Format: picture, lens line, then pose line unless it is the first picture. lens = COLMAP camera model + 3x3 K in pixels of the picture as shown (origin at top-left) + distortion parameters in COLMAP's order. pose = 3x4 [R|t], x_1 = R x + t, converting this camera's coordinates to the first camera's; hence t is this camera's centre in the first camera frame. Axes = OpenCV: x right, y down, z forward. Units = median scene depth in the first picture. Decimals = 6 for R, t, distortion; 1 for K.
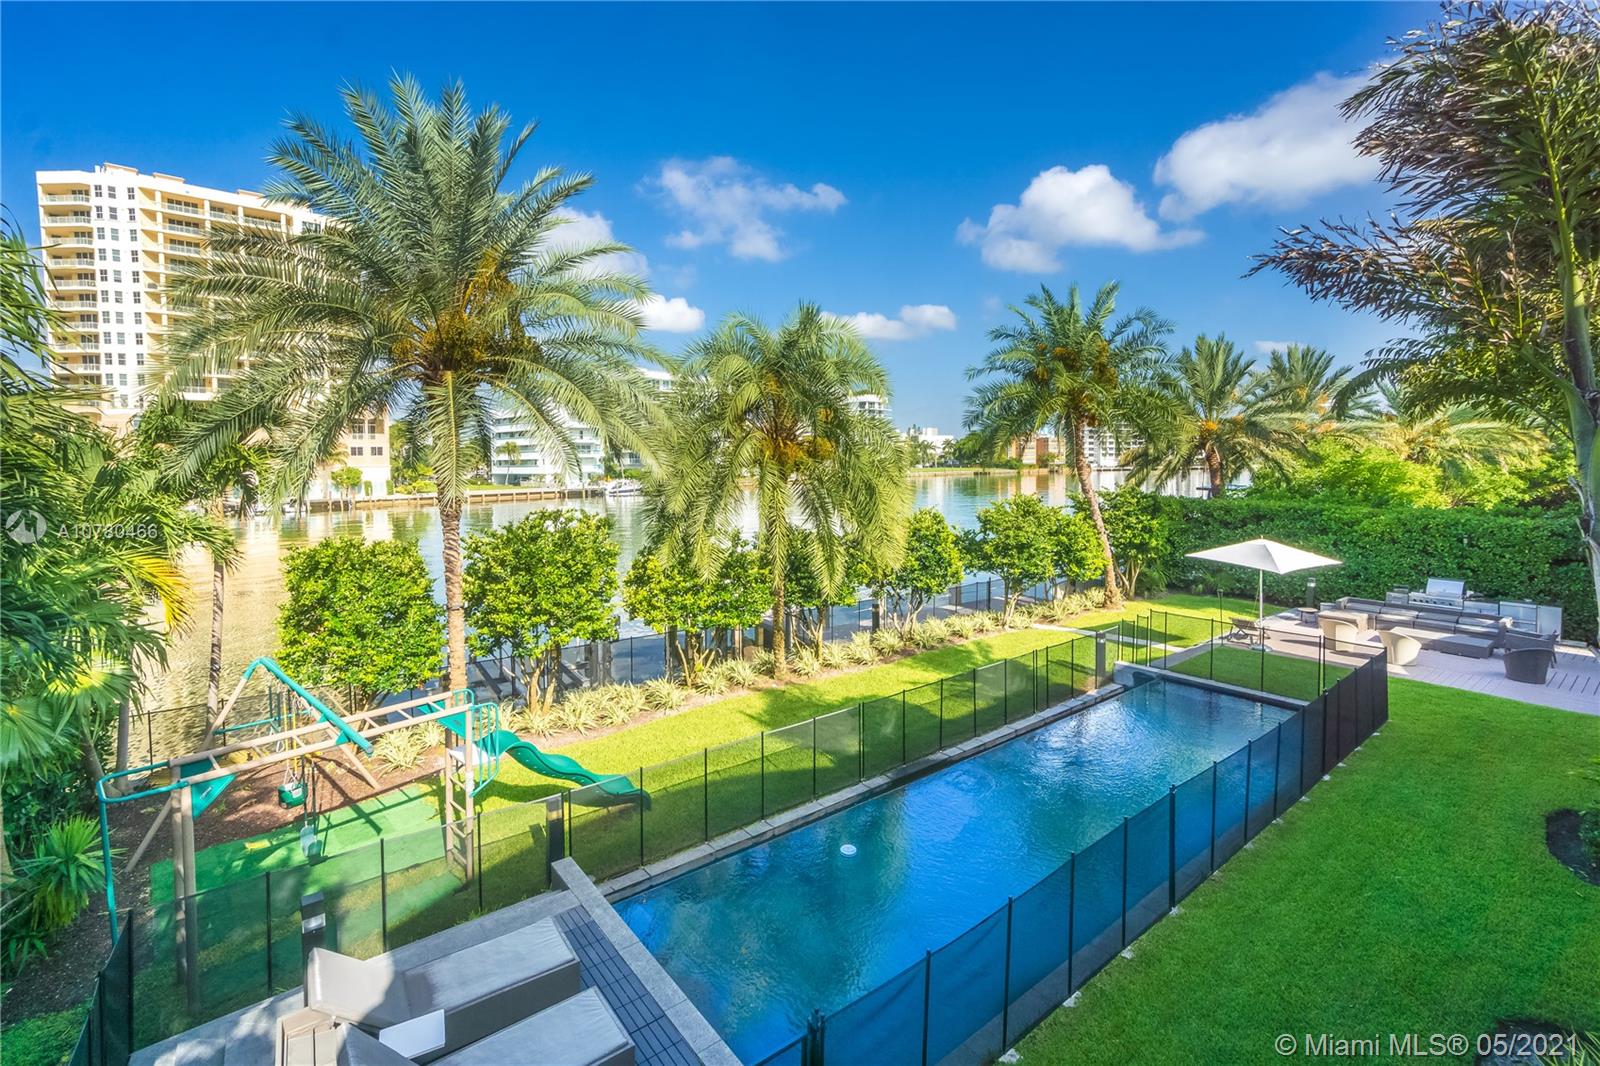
lens RADIAL K [[712.1, 0, 788.7], [0, 712.1, 487.9], [0, 0, 1]] dist [-0.038546, 0.023465]
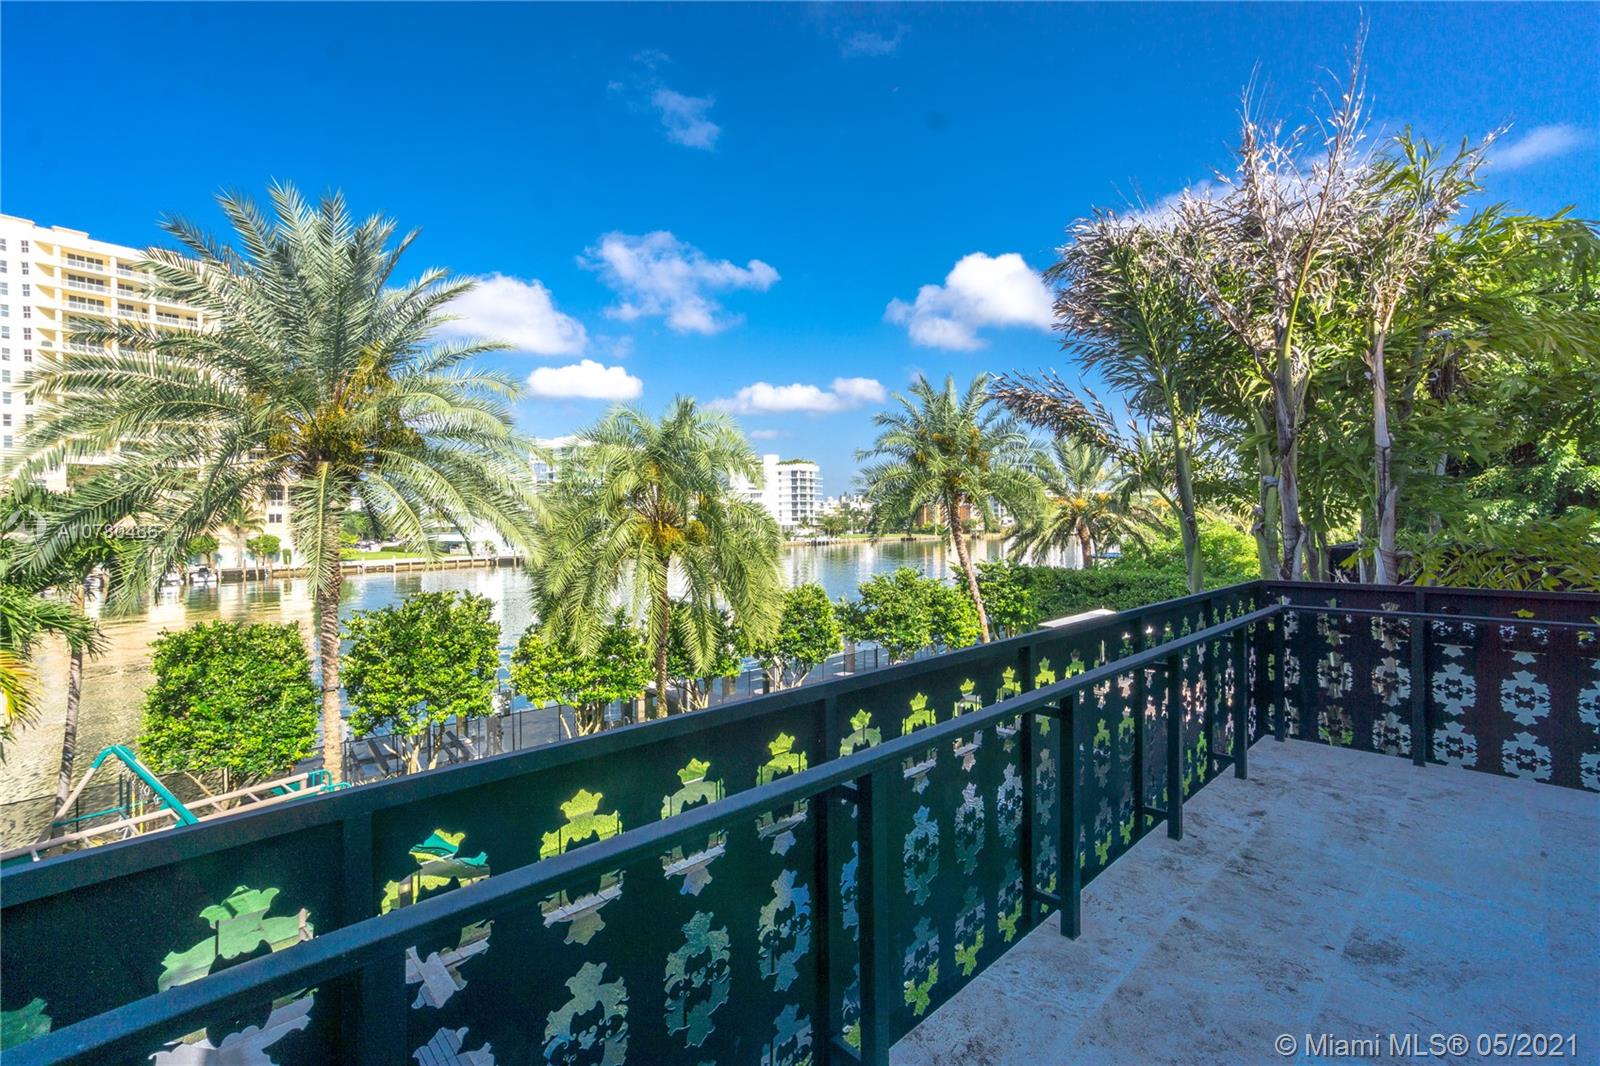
lens RADIAL K [[696.3, 0, 794.5], [0, 696.3, 524.5], [0, 0, 1]] dist [-0.040260, 0.023468]
pose [[0.995634, -0.001388, 0.093335, 0.087565], [0.005133, 0.999191, -0.039890, -0.021577], [-0.093204, 0.040195, 0.994835, -0.057041]]
